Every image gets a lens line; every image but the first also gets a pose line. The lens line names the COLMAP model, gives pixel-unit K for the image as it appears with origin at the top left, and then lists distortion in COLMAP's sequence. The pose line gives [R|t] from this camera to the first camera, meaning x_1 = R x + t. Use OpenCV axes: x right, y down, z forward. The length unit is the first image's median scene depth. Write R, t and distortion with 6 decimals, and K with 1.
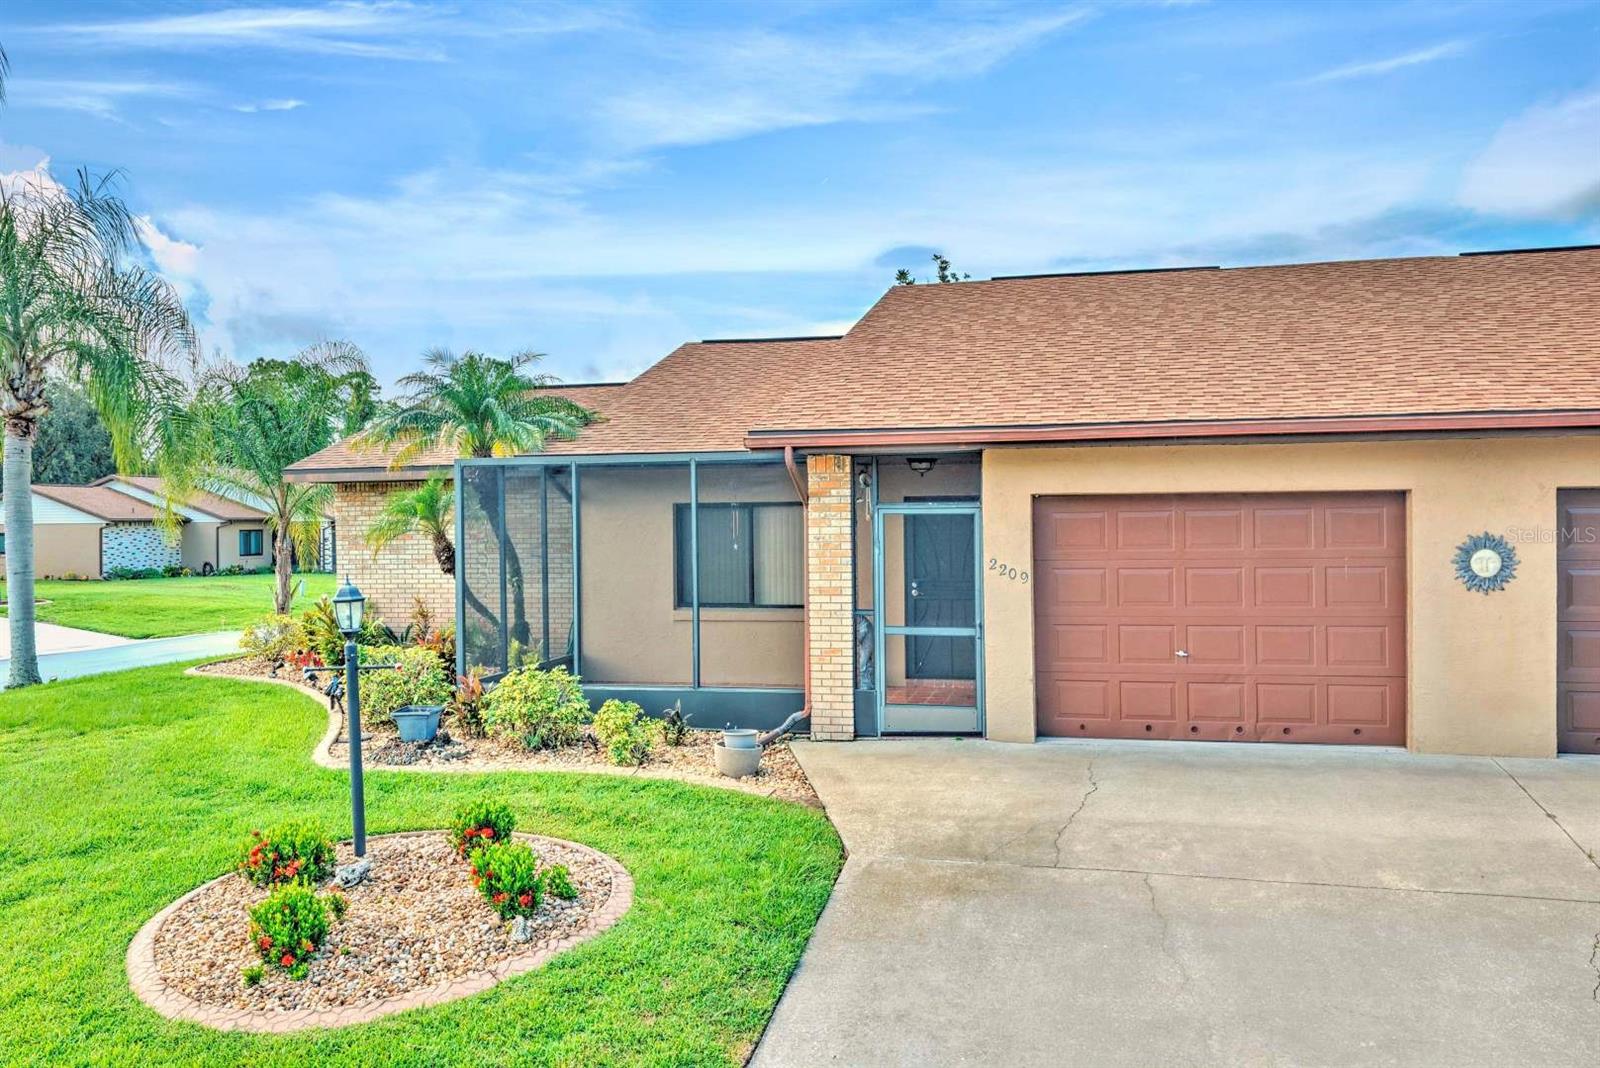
lens RADIAL K [[1312.5, 0, 800.0], [0, 1312.5, 534.0], [0, 0, 1]] dist [0.045222, -0.076221]
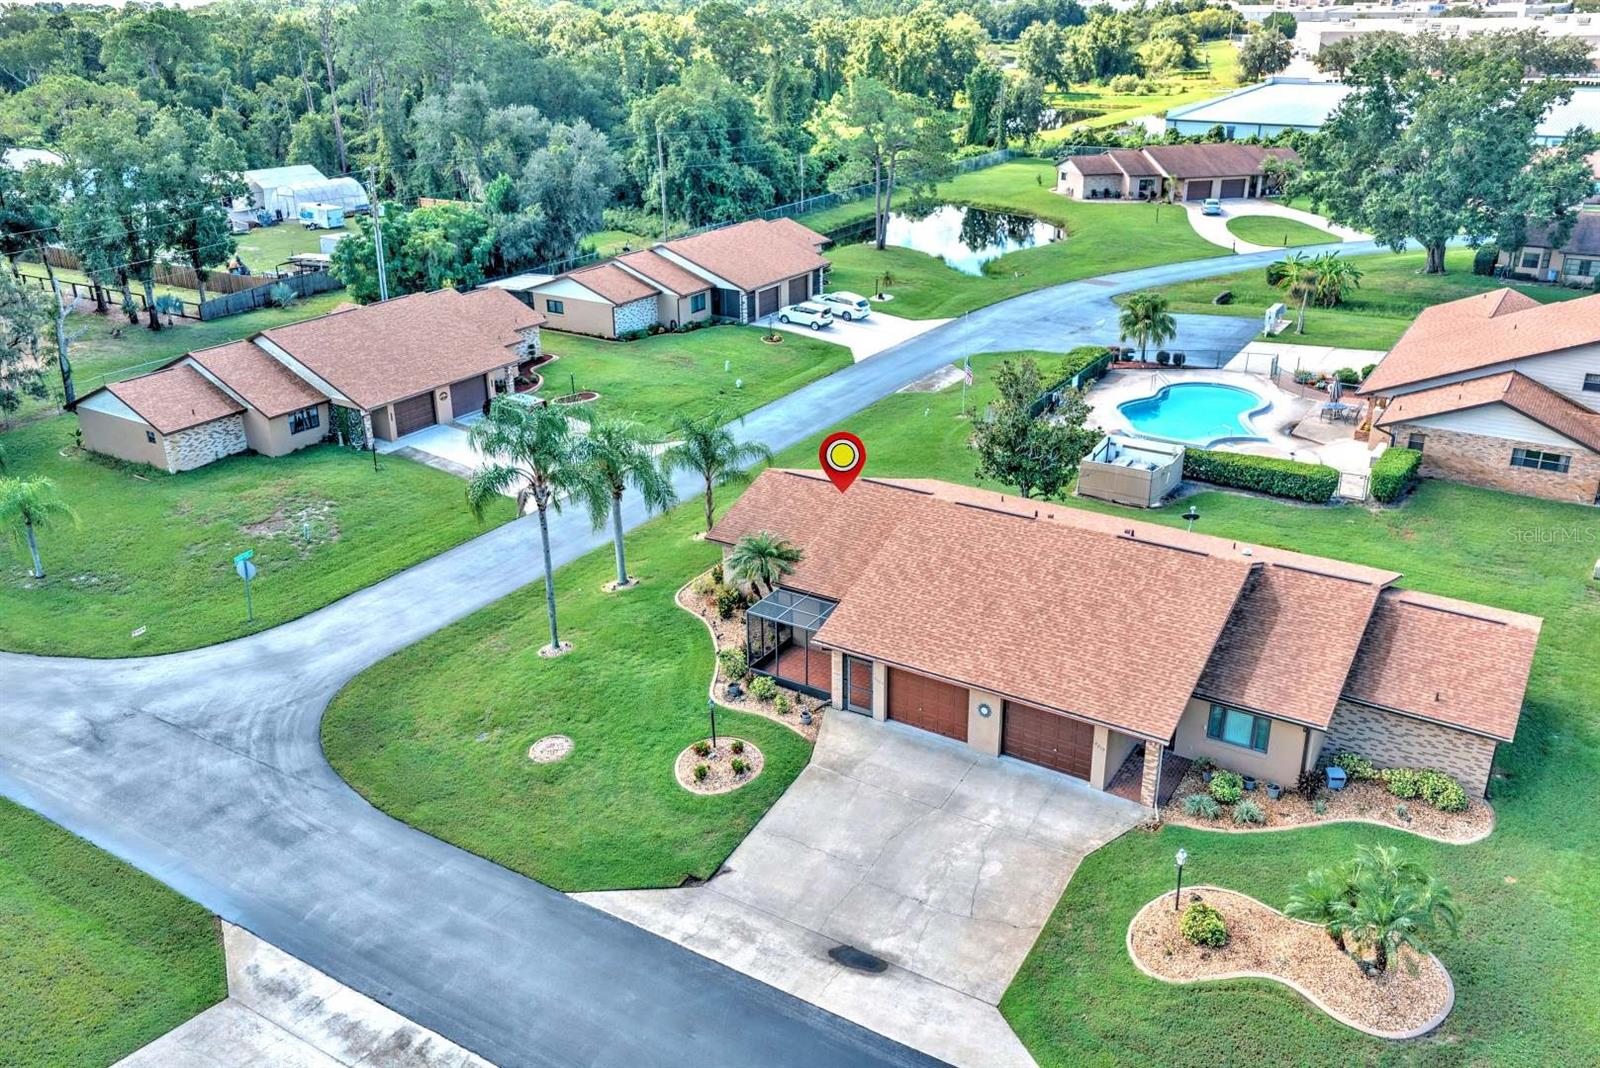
lens RADIAL K [[1296.6, 0, 800.0], [0, 1296.6, 534.0], [0, 0, 1]] dist [0.045053, -0.068250]
pose [[0.947894, 0.126368, -0.292451, 0.994322], [-0.006835, 0.925823, 0.377896, -1.796684], [0.318512, -0.356206, 0.878446, -2.225438]]
